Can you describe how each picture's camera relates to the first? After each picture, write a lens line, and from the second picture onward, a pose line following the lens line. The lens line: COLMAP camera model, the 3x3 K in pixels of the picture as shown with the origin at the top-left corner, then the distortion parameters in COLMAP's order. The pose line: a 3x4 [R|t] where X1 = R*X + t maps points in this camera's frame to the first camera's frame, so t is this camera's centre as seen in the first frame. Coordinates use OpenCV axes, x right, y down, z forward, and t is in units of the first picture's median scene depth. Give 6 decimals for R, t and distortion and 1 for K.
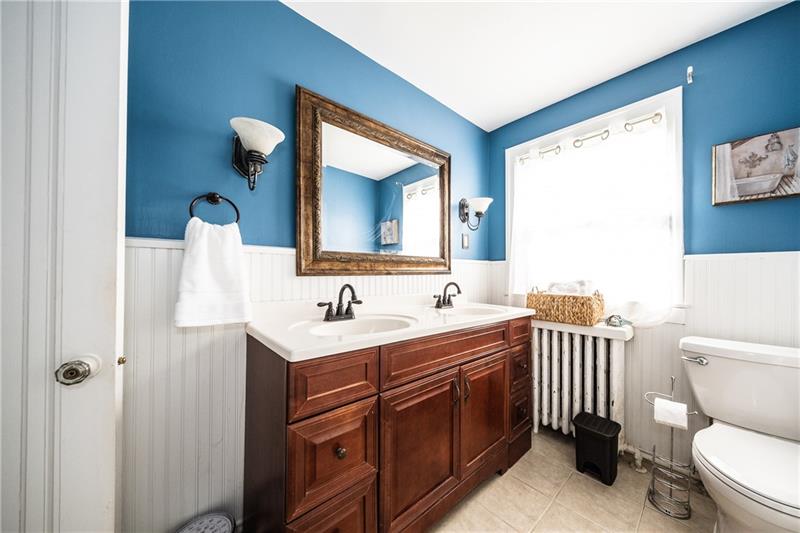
lens RADIAL K [[266.7, 0, 399.7], [0, 266.7, 269.4], [0, 0, 1]] dist [-0.009840, -0.000122]
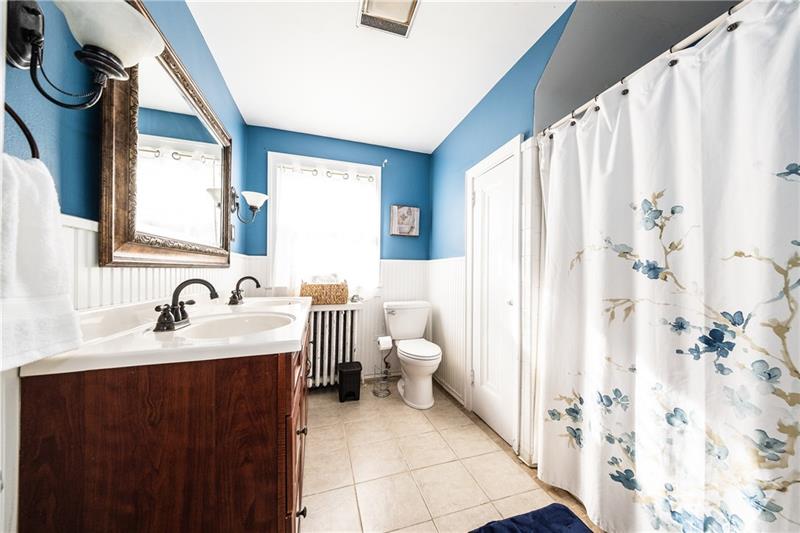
lens RADIAL K [[269.3, 0, 404.7], [0, 269.3, 269.1], [0, 0, 1]] dist [0.010283, -0.002688]
pose [[0.382364, 0.009841, 0.923959, -0.562541], [-0.022981, 0.999735, -0.001138, 0.011797], [-0.923726, -0.020799, 0.382489, 0.108957]]
